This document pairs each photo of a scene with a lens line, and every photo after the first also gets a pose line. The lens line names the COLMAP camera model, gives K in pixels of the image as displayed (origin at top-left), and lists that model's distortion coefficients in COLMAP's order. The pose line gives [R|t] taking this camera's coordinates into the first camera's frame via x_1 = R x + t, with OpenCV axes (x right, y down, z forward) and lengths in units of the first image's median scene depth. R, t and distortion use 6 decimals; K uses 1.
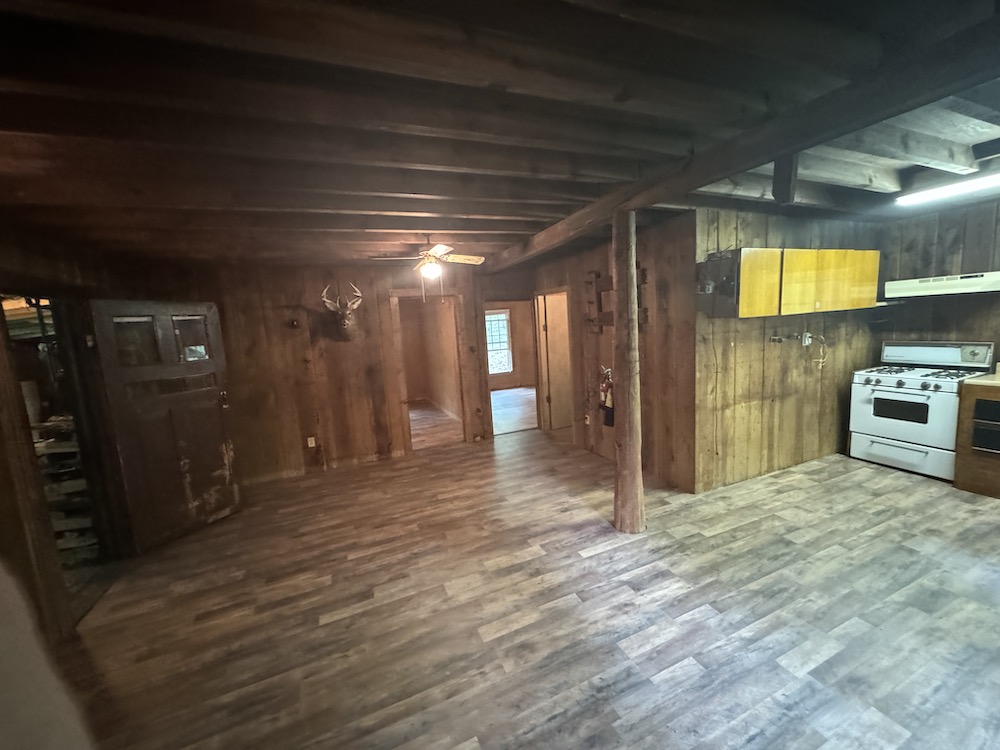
lens RADIAL K [[399.5, 0, 500.0], [0, 399.5, 375.0], [0, 0, 1]] dist [0.000221, -0.000413]
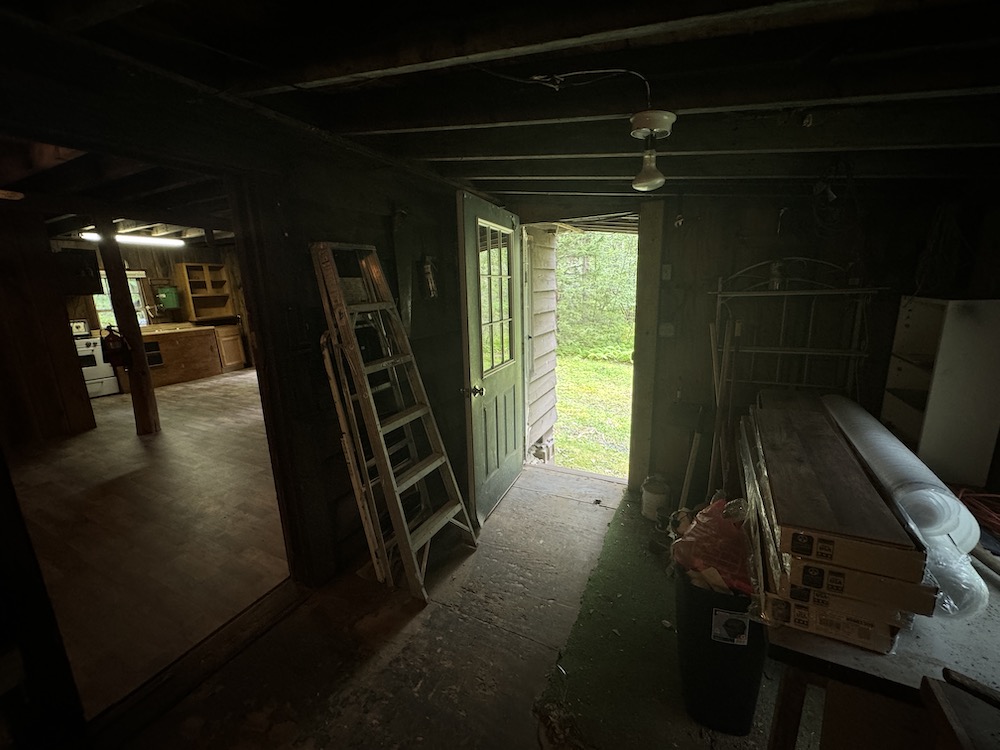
lens RADIAL K [[399.5, 0, 500.0], [0, 399.5, 375.0], [0, 0, 1]] dist [0.000221, -0.000413]
pose [[-0.624814, -0.086681, 0.775947, -1.327965], [0.173596, 0.953520, 0.246301, 0.036392], [-0.761230, 0.288594, -0.580725, 0.661148]]
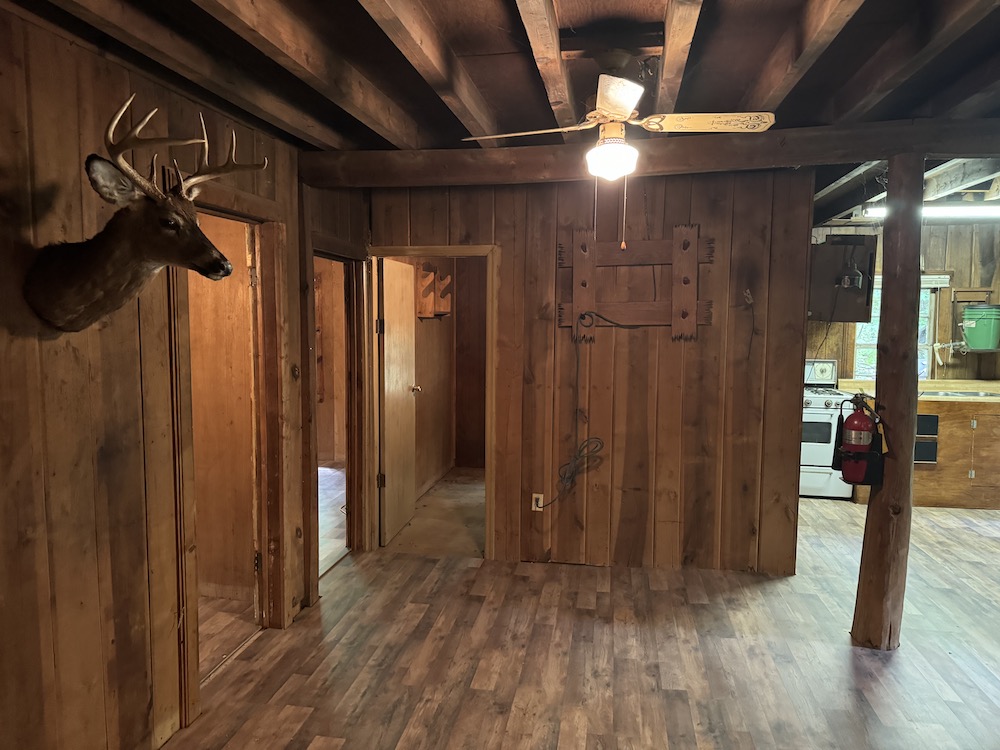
lens RADIAL K [[701.6, 0, 500.0], [0, 701.6, 375.0], [0, 0, 1]] dist [0.006483, -0.003975]
pose [[0.550153, -0.008160, 0.835024, -0.762523], [0.070429, 0.996843, -0.036661, -0.034785], [-0.832089, 0.078979, 0.548991, 0.693071]]
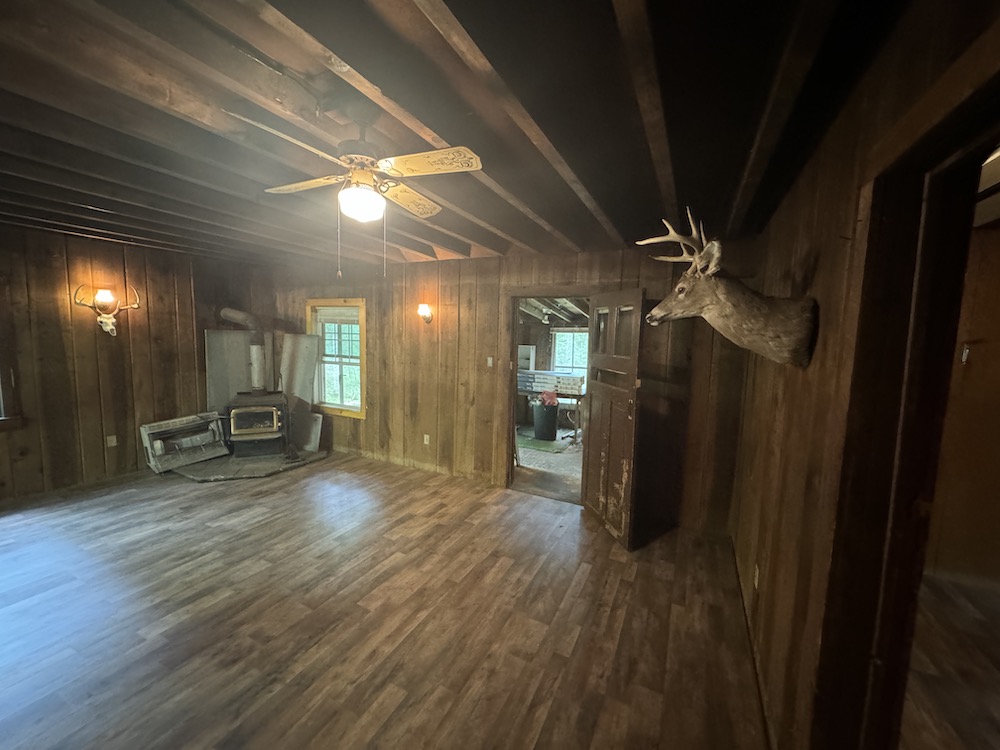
lens RADIAL K [[399.5, 0, 500.0], [0, 399.5, 375.0], [0, 0, 1]] dist [0.000221, -0.000413]
pose [[-0.763758, 0.112678, -0.635592, 0.013166], [-0.059277, 0.968243, 0.242881, -0.181801], [0.642775, 0.223178, -0.732824, 1.392645]]
